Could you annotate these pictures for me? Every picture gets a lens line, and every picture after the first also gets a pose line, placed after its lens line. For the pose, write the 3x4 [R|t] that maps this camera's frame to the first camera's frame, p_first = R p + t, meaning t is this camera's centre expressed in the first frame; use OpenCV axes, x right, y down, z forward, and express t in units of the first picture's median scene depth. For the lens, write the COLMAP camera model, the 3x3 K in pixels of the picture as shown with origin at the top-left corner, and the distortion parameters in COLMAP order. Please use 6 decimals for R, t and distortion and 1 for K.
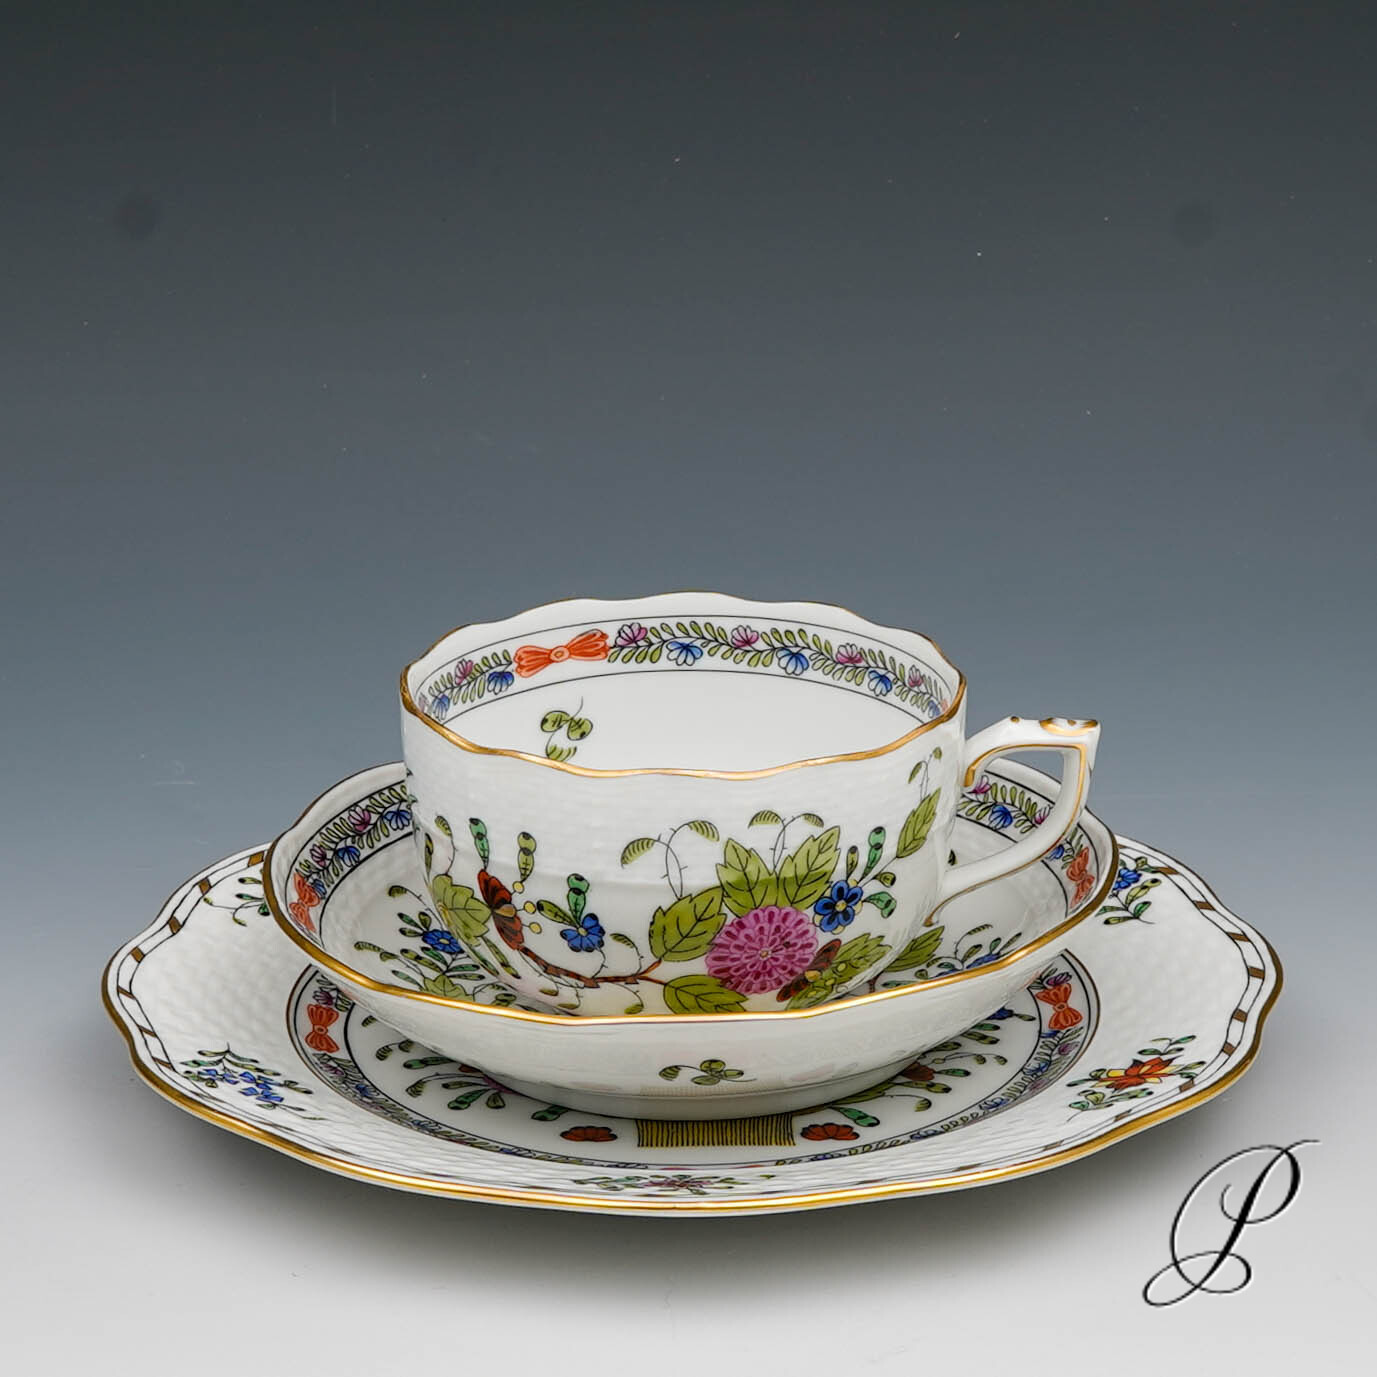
lens RADIAL K [[5168.1, 0, 688.1], [0, 5168.1, 689.1], [0, 0, 1]] dist [0.076246, 0.703125]
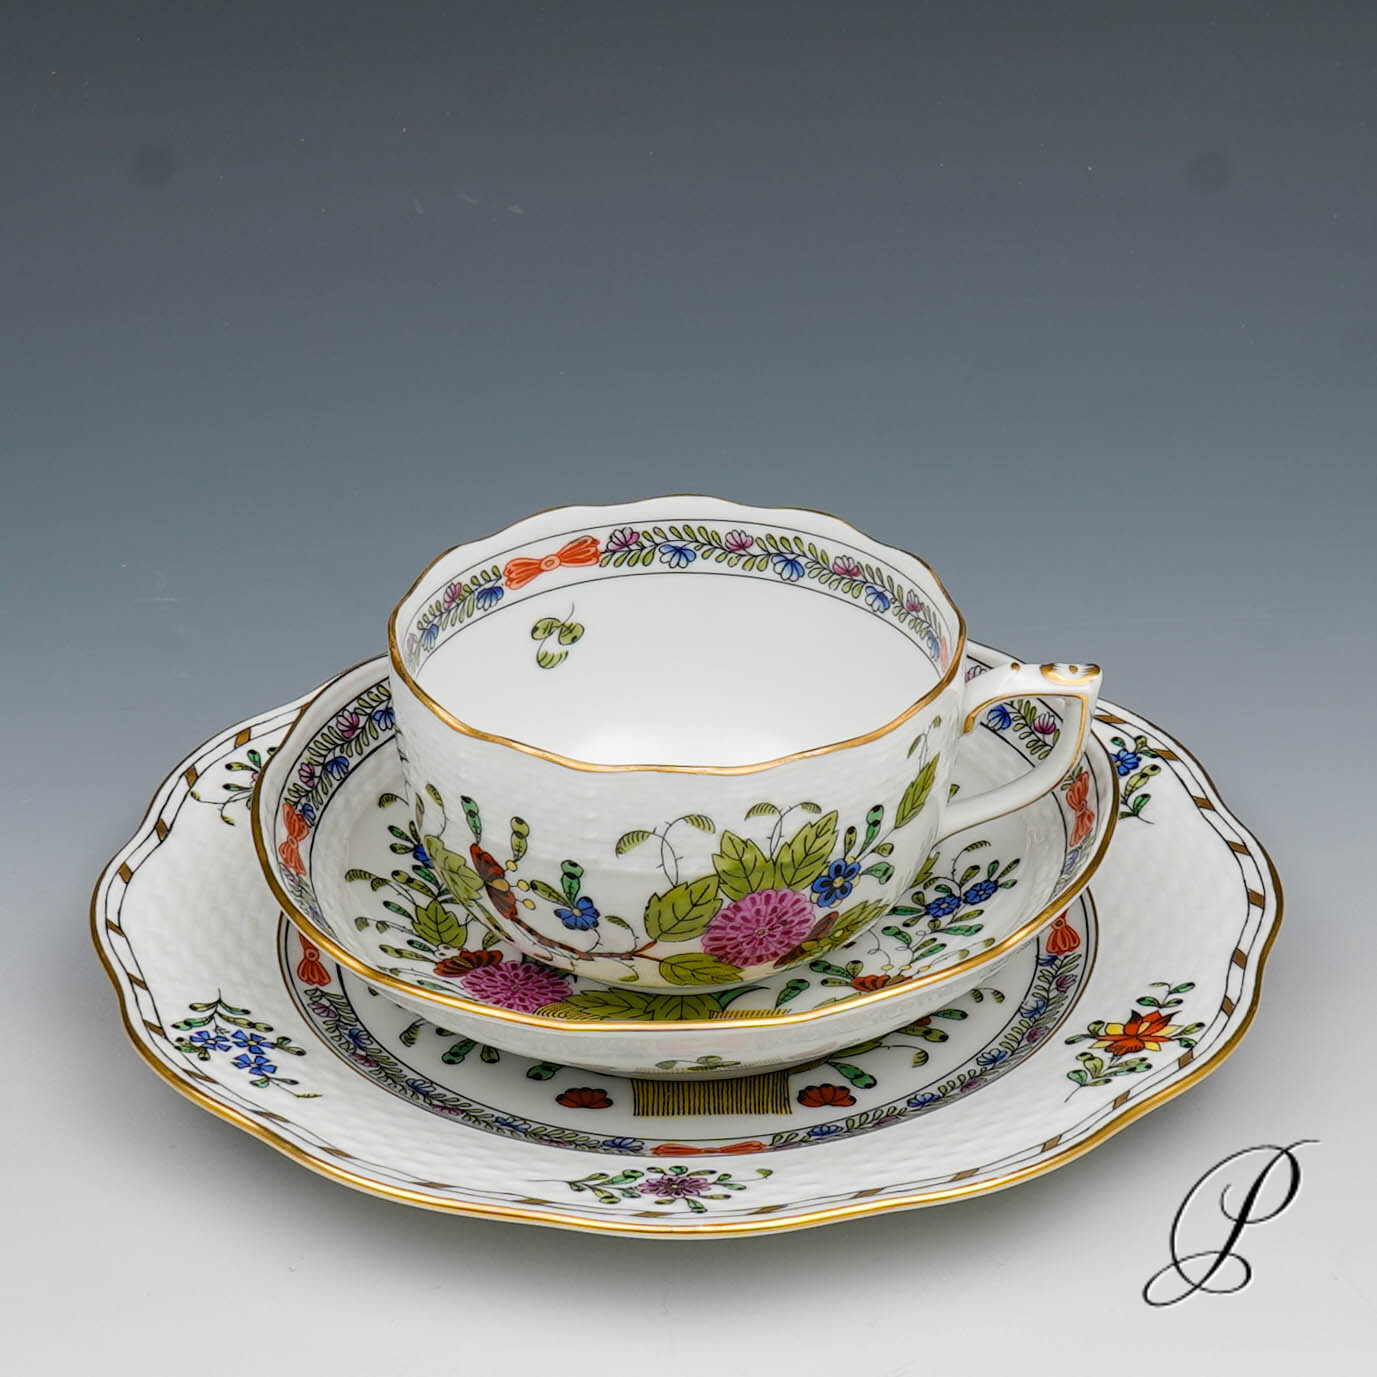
lens RADIAL K [[5168.1, 0, 688.1], [0, 5168.1, 689.1], [0, 0, 1]] dist [0.076246, 0.703125]
pose [[0.999985, -0.003358, 0.004421, -0.003320], [0.002507, 0.983629, 0.180186, -0.169374], [-0.004954, -0.180172, 0.983623, 0.035330]]
